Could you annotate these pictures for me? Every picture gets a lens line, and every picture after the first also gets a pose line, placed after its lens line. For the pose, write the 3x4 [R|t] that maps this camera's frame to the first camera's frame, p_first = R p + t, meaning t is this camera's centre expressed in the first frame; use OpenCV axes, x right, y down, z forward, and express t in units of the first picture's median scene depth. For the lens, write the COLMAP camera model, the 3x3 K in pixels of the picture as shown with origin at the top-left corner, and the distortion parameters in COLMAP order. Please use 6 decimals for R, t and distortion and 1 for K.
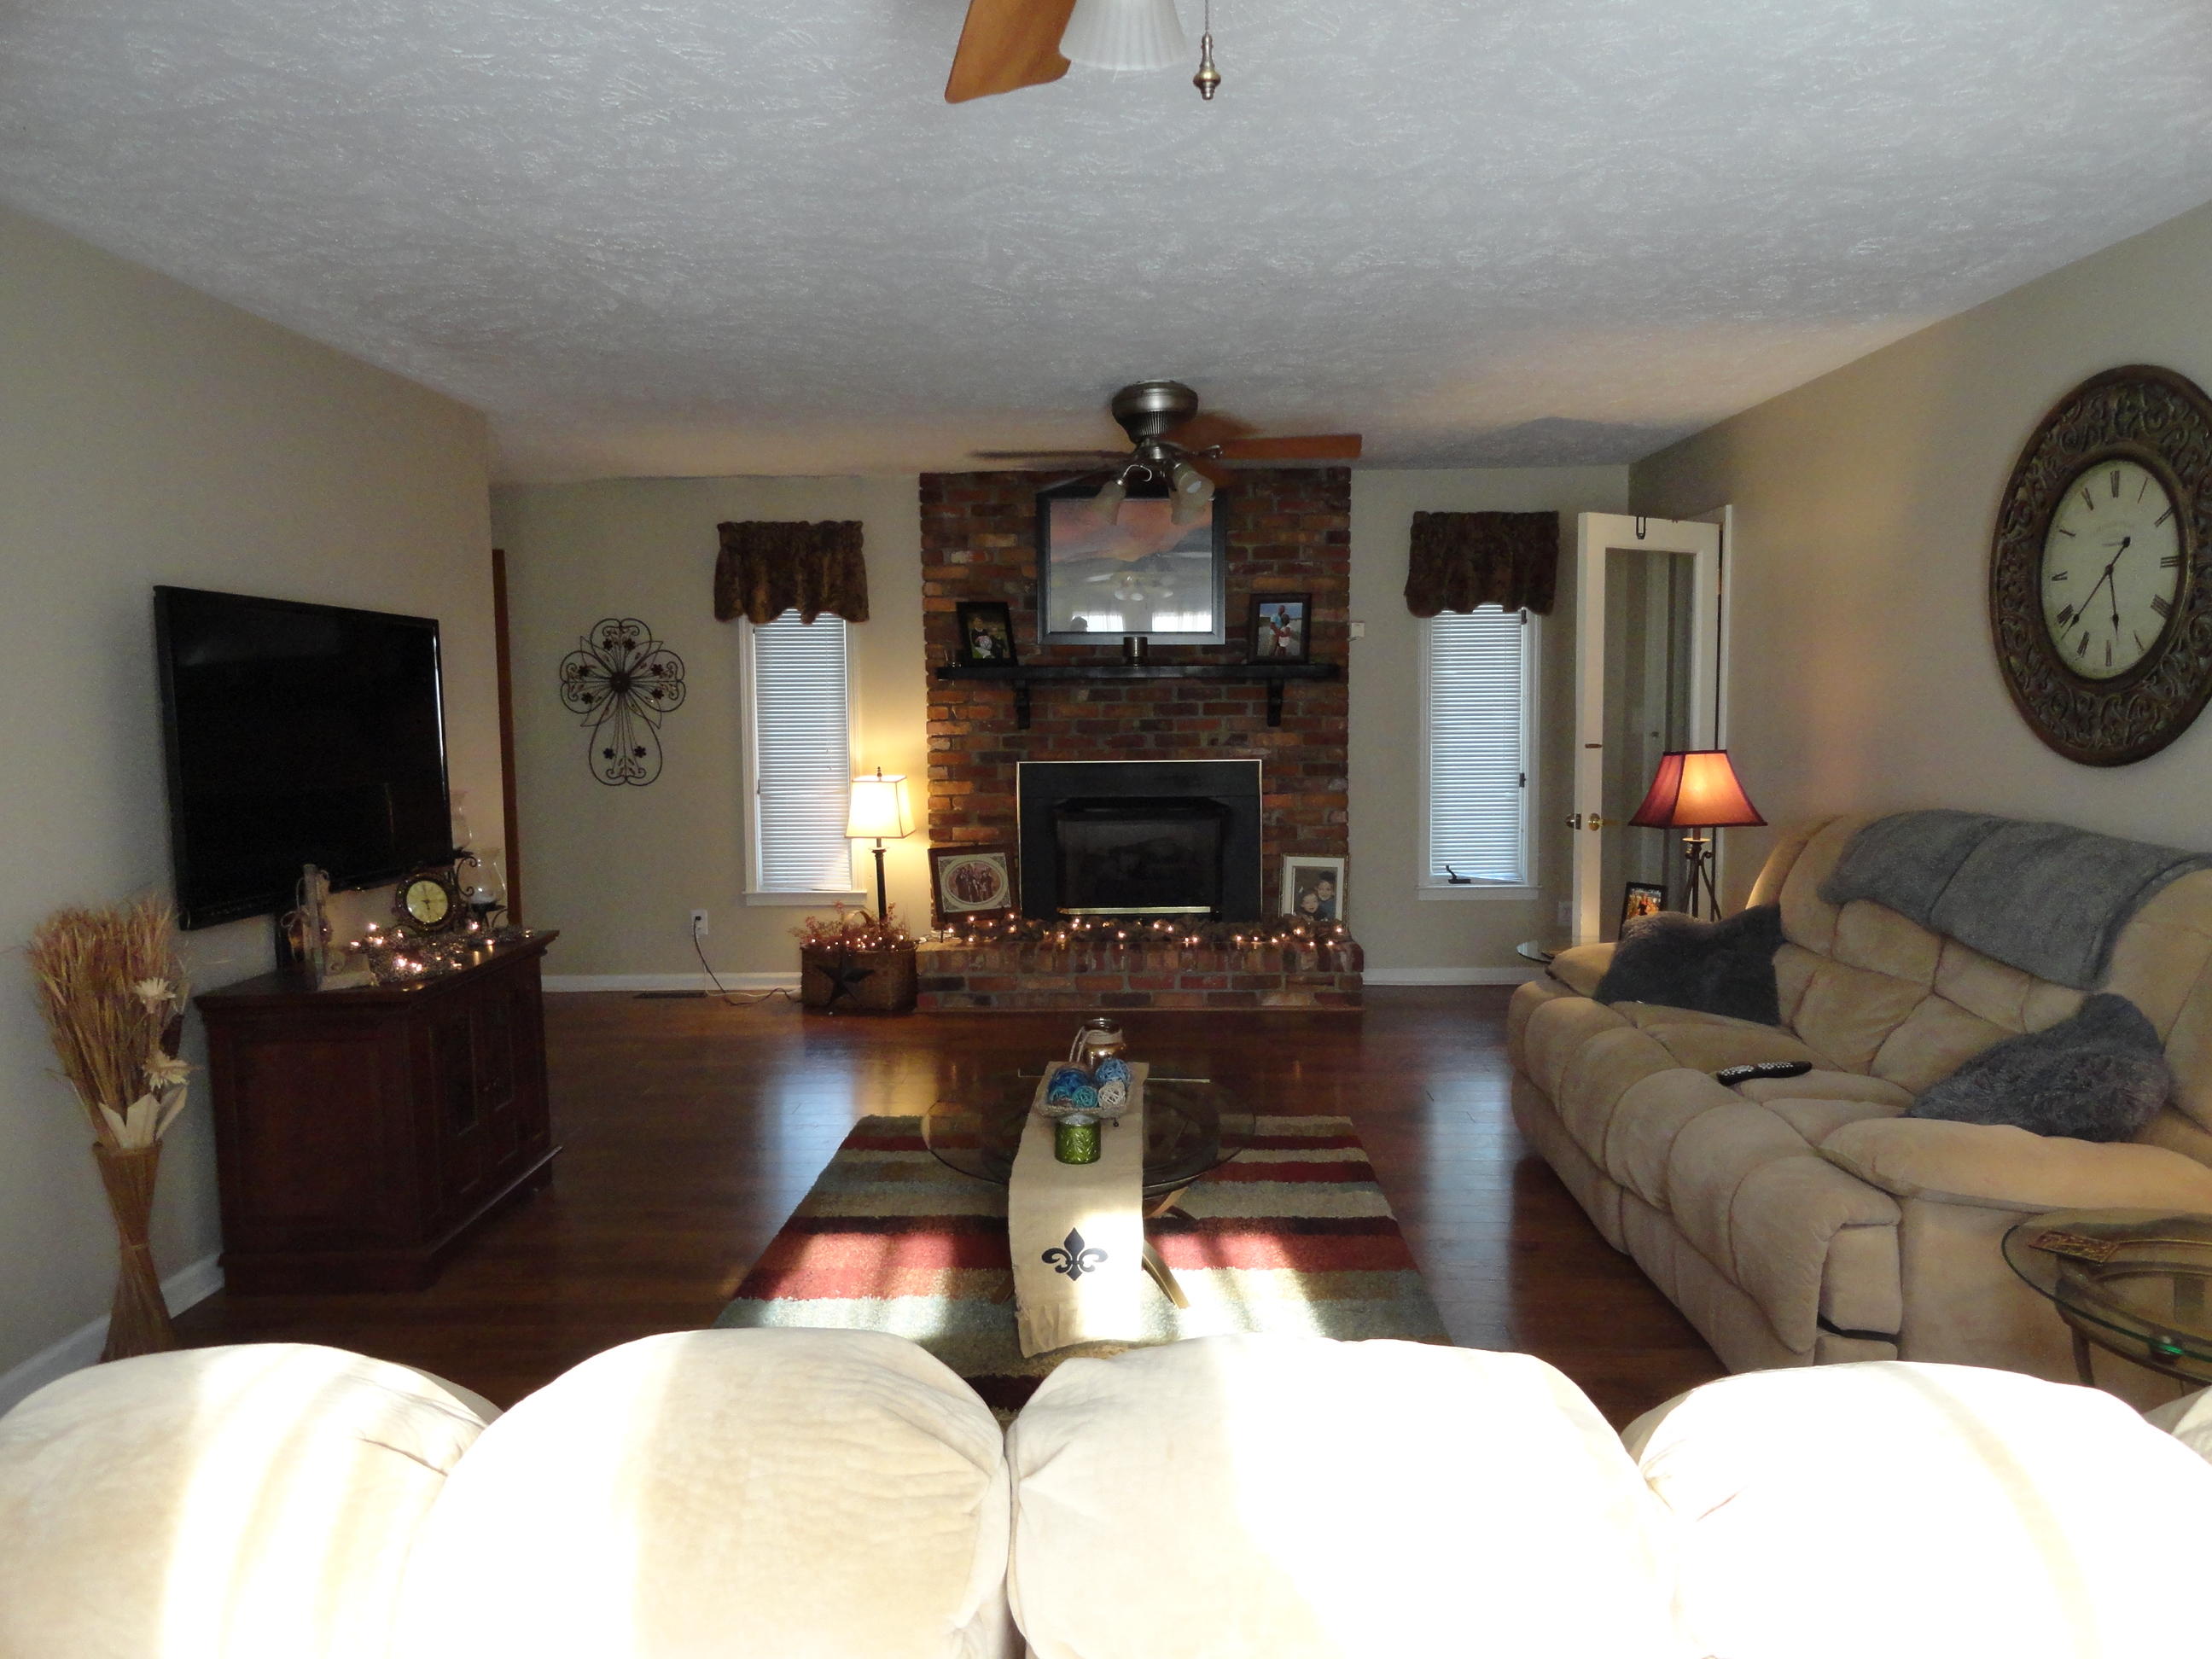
lens RADIAL K [[1535.5, 0, 1106.5], [0, 1535.5, 831.8], [0, 0, 1]] dist [-0.013370, 0.023248]
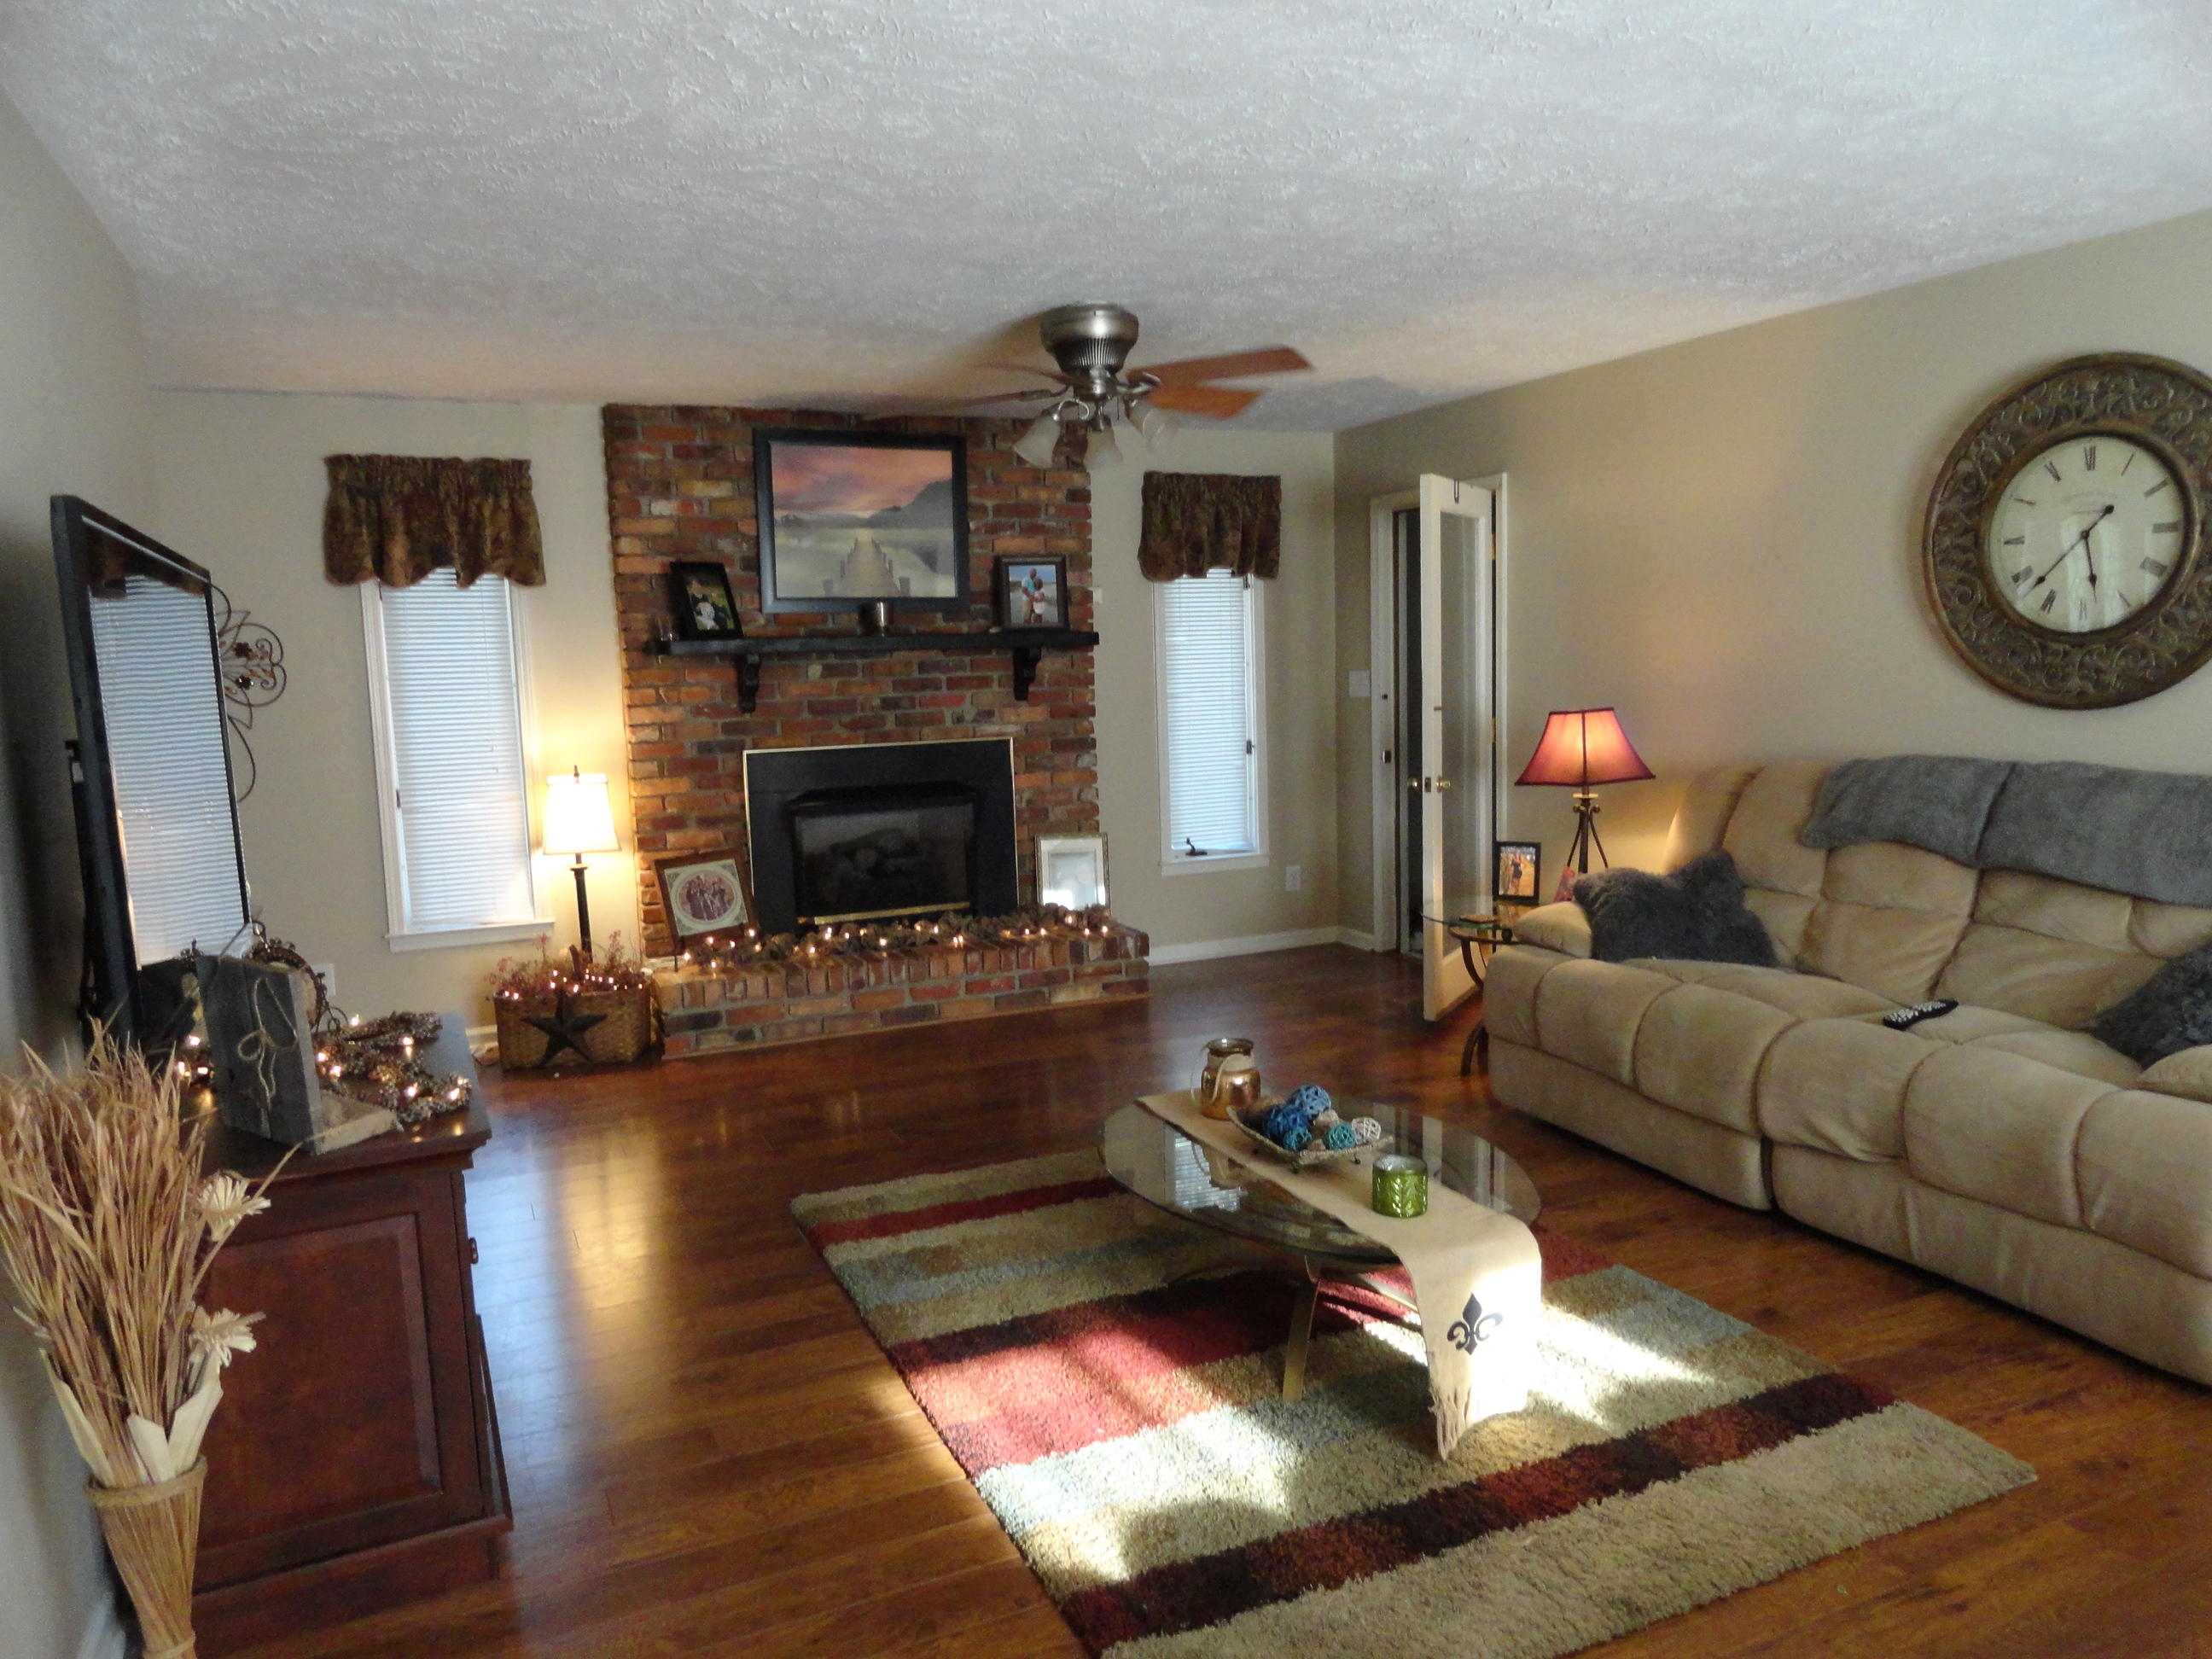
lens RADIAL K [[1535.5, 0, 1106.5], [0, 1535.5, 831.8], [0, 0, 1]] dist [-0.013370, 0.023248]
pose [[0.899017, -0.067059, 0.432749, -0.250383], [0.059784, 0.997748, 0.030414, -0.015061], [-0.433814, -0.001472, 0.901001, 0.148943]]
